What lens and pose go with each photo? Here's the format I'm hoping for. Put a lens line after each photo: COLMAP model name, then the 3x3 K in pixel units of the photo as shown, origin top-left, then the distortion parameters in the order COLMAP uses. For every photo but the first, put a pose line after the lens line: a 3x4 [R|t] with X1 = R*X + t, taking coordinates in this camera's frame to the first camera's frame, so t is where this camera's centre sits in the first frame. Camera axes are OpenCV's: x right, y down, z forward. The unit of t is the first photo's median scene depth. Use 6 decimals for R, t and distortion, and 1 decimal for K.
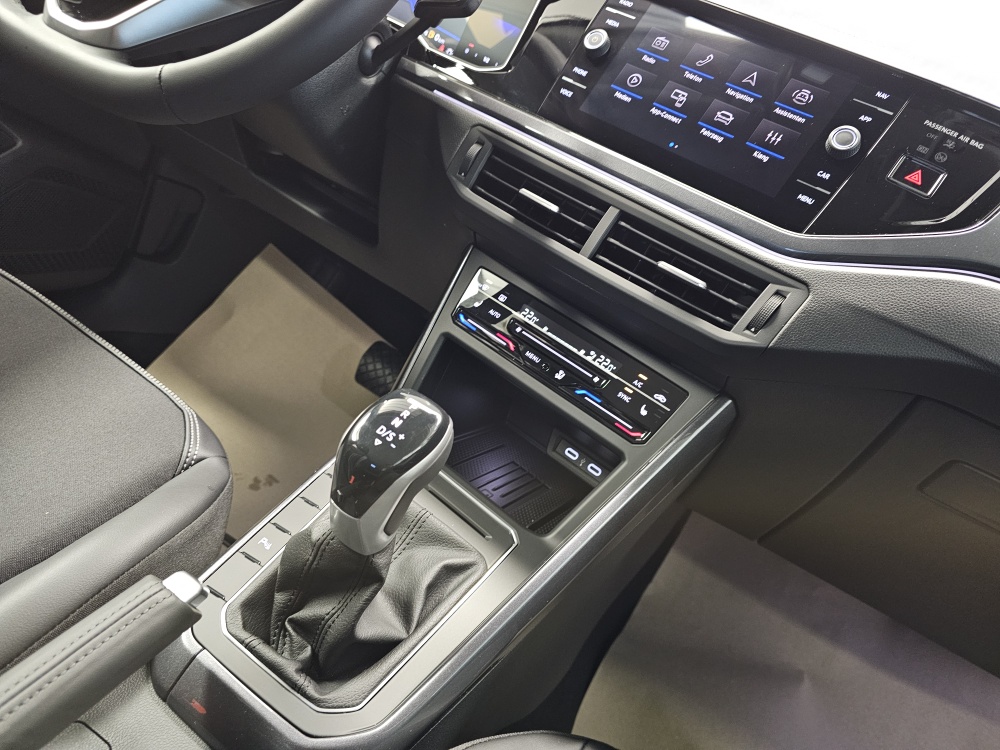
lens RADIAL K [[664.1, 0, 498.5], [0, 664.1, 392.3], [0, 0, 1]] dist [-0.001992, -0.001334]
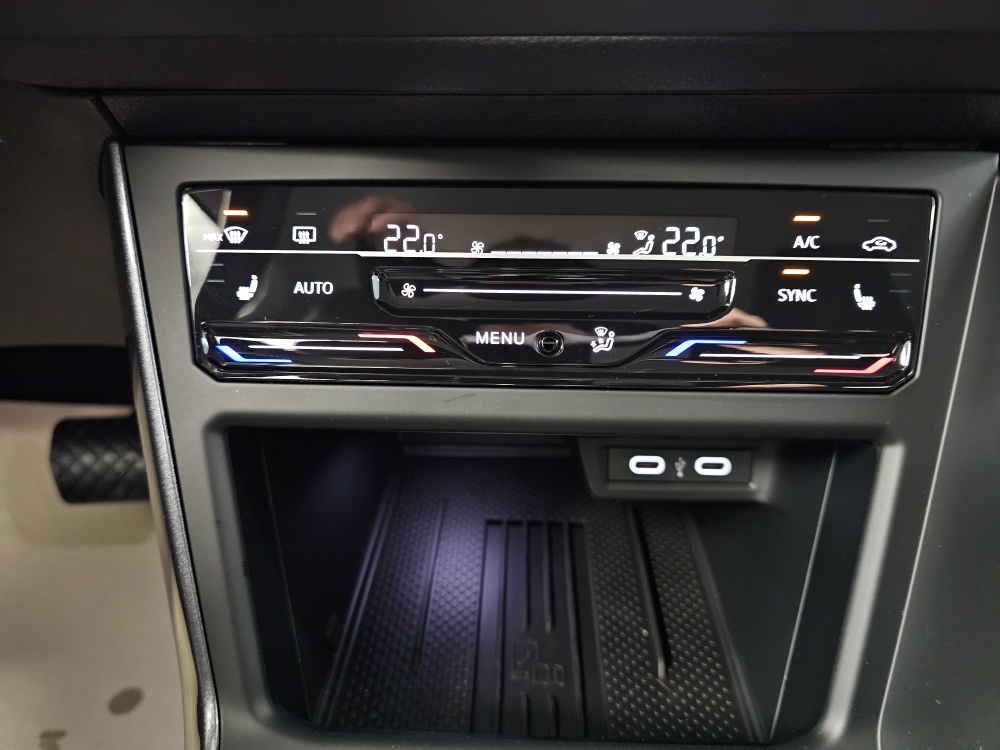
lens RADIAL K [[664.1, 0, 498.5], [0, 664.1, 392.3], [0, 0, 1]] dist [-0.001992, -0.001334]
pose [[0.764936, -0.586932, 0.265300, -0.057081], [0.520189, 0.805831, 0.282912, -0.132270], [-0.379837, -0.078404, 0.921725, 0.714326]]
